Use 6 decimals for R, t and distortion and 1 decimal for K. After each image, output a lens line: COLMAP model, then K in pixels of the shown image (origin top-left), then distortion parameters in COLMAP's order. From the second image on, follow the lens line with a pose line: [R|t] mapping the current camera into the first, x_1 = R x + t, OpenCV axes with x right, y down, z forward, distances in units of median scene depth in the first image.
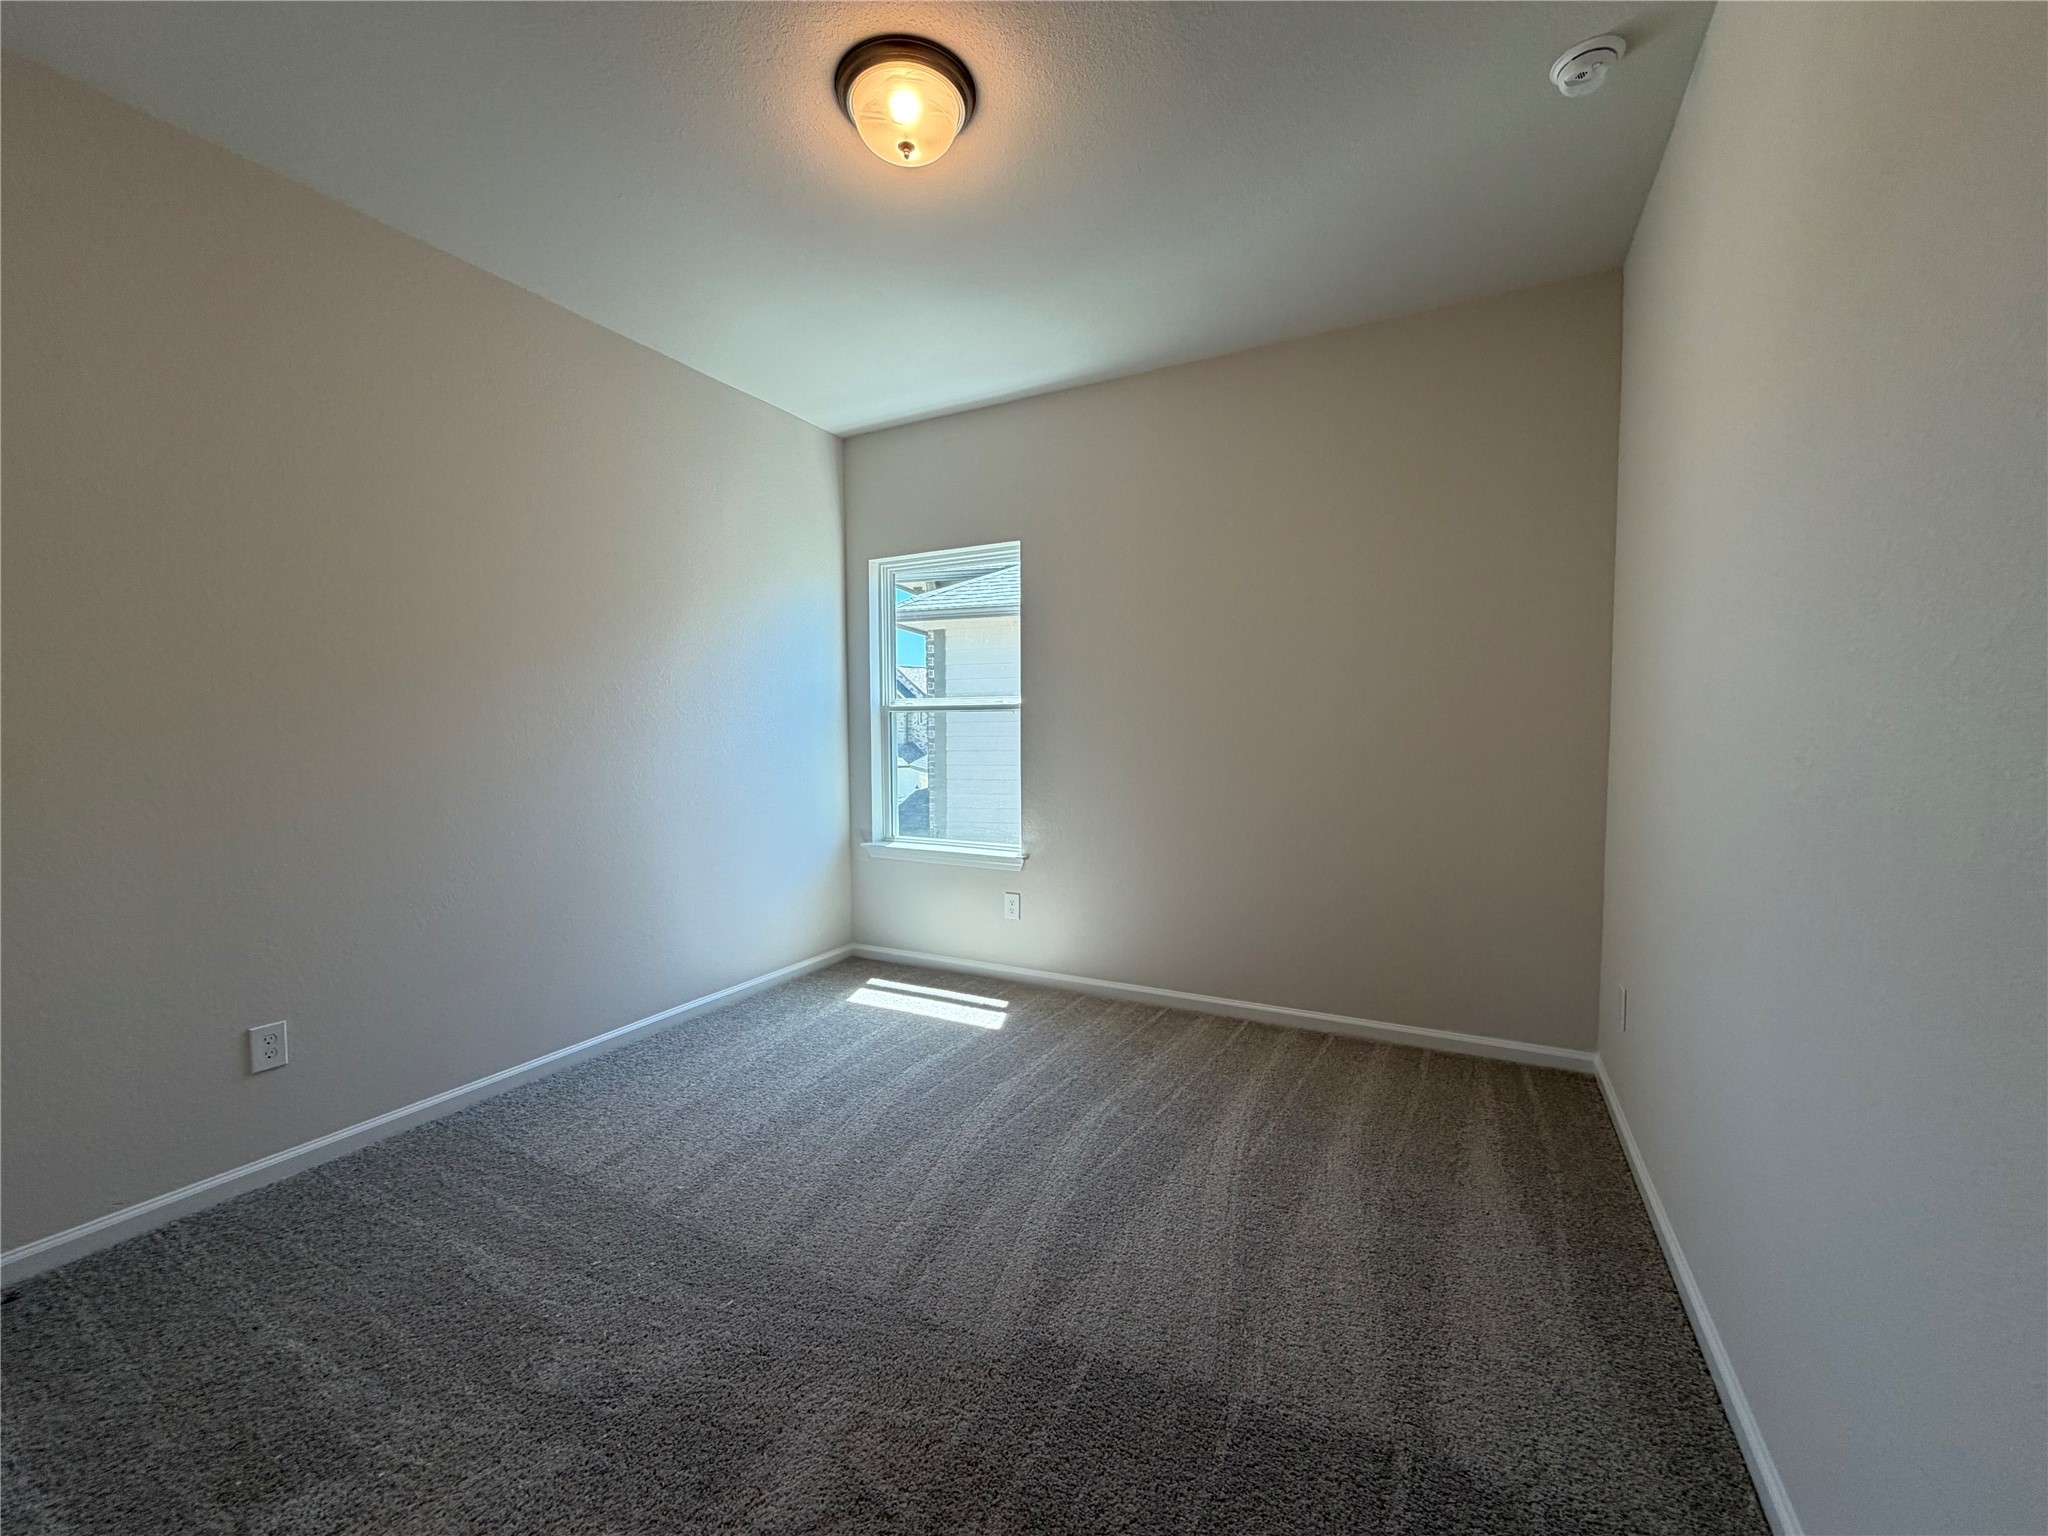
lens RADIAL K [[816.6, 0, 1015.1], [0, 816.6, 767.6], [0, 0, 1]] dist [-0.000936, -0.000106]
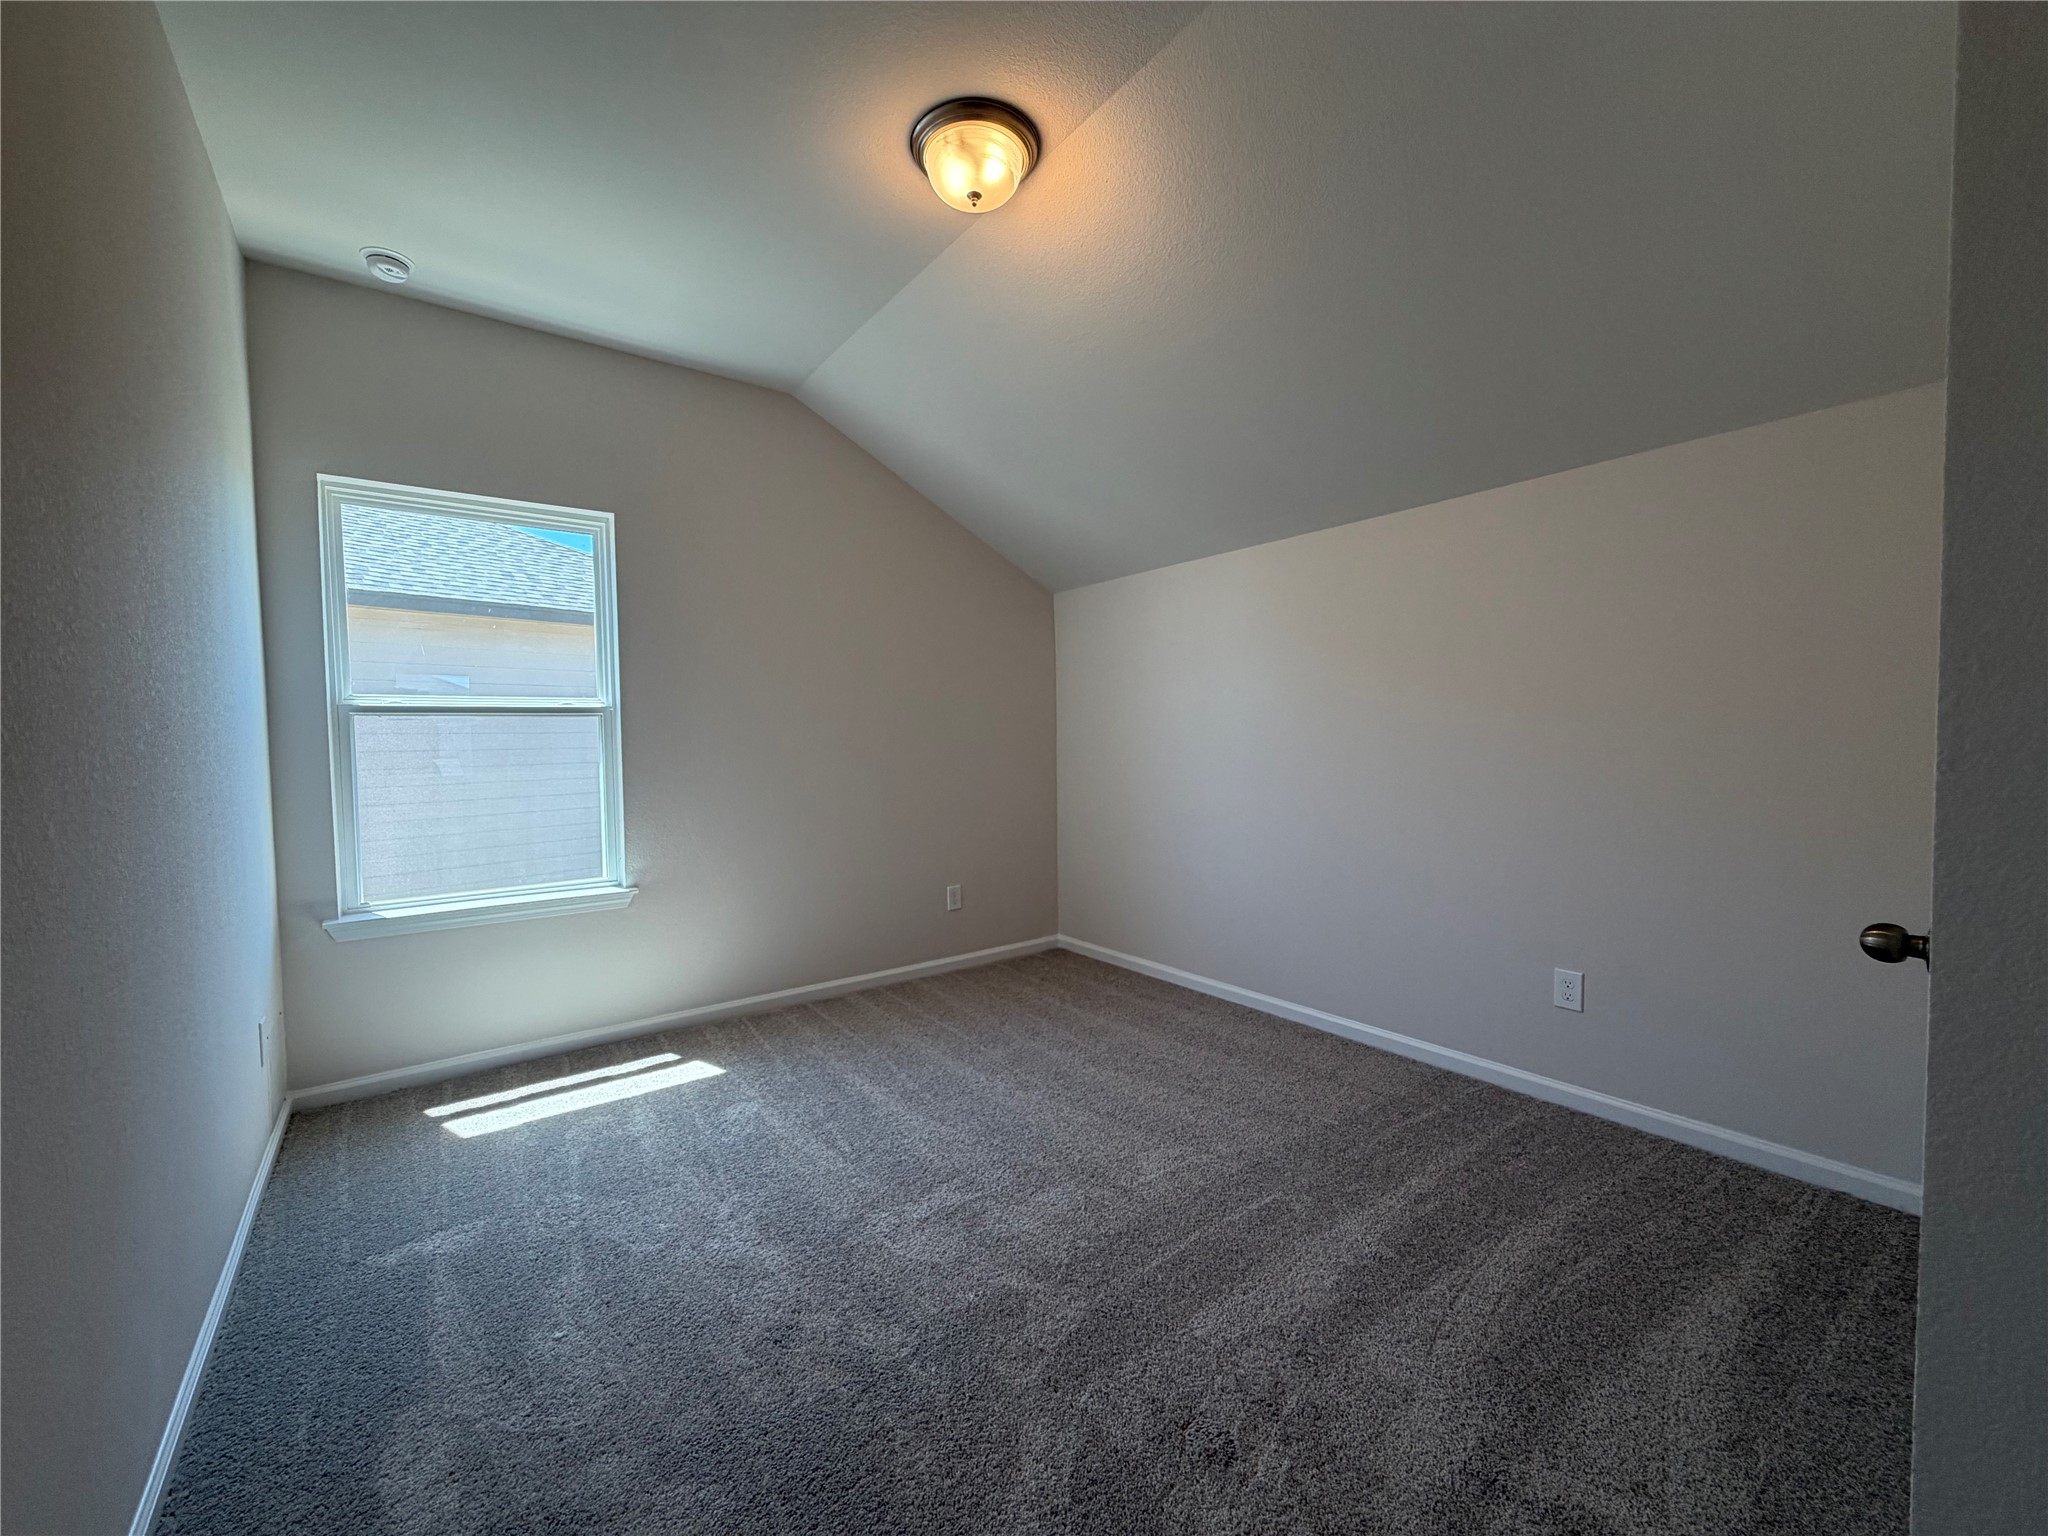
lens RADIAL K [[816.6, 0, 1015.1], [0, 816.6, 767.6], [0, 0, 1]] dist [-0.000936, -0.000106]
pose [[0.426693, -0.039396, 0.903538, -0.598594], [0.047974, 0.998630, 0.020886, -0.014576], [-0.903123, 0.034435, 0.427999, 0.283263]]
